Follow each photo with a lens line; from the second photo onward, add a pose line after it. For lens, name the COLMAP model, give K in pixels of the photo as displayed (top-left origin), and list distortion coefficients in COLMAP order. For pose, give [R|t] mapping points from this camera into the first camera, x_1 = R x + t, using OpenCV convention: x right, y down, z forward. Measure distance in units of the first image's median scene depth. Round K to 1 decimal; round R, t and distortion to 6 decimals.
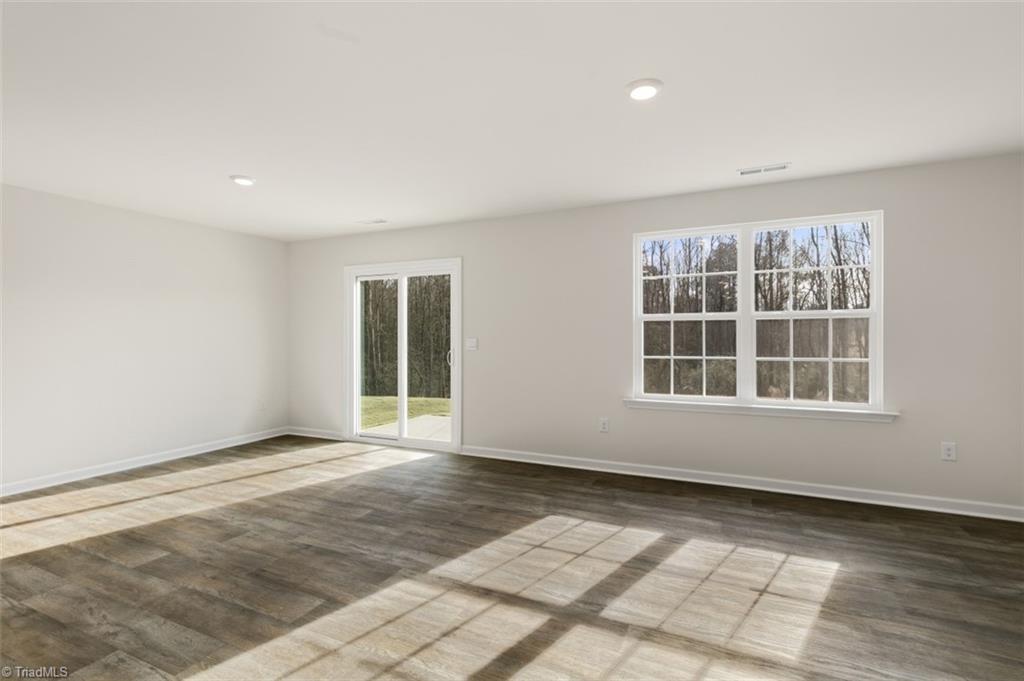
lens RADIAL K [[472.0, 0, 524.6], [0, 472.0, 342.3], [0, 0, 1]] dist [-0.003345, -0.000446]
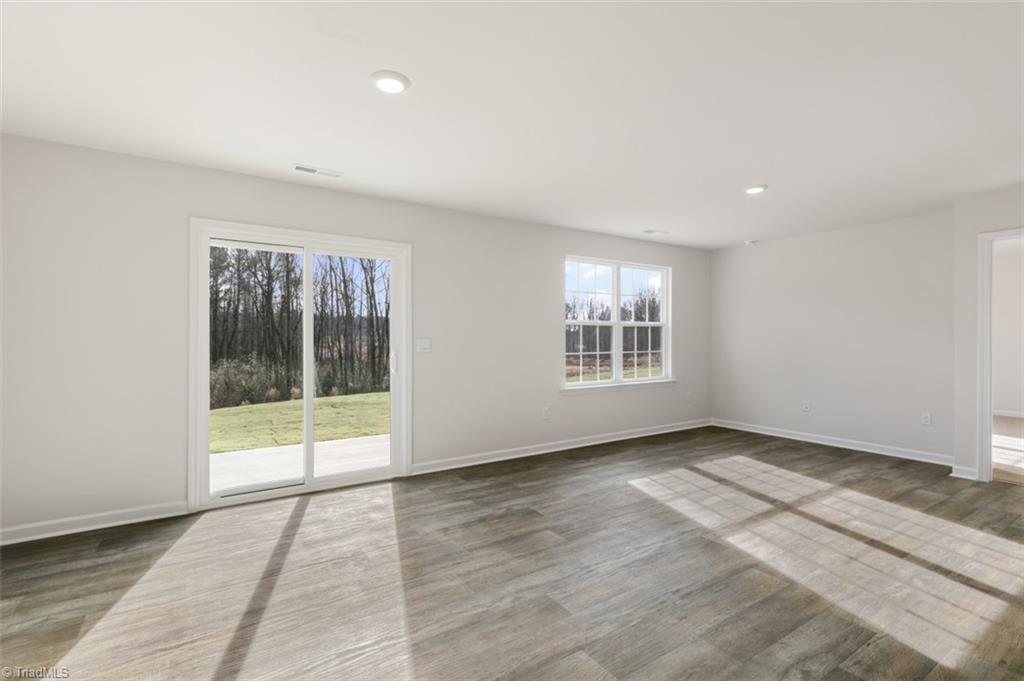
lens RADIAL K [[465.2, 0, 520.4], [0, 465.2, 341.2], [0, 0, 1]] dist [-0.000651, -0.000104]
pose [[0.530667, -0.005385, 0.847564, -0.838613], [0.006274, 0.999977, 0.002426, -0.005512], [-0.847557, 0.004030, 0.530688, 0.437287]]
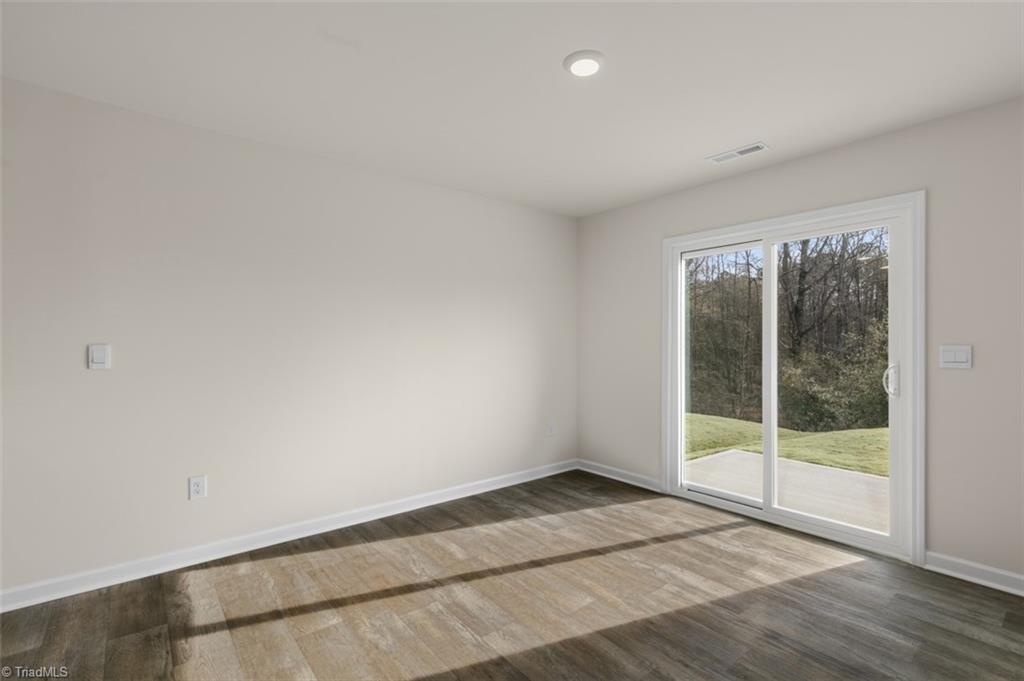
lens RADIAL K [[465.2, 0, 520.4], [0, 465.2, 341.2], [0, 0, 1]] dist [-0.000651, -0.000104]
pose [[0.896152, 0.001150, -0.443746, -0.343058], [-0.007020, 0.999908, -0.011585, -0.003003], [0.443692, 0.013497, 0.896078, 0.383032]]
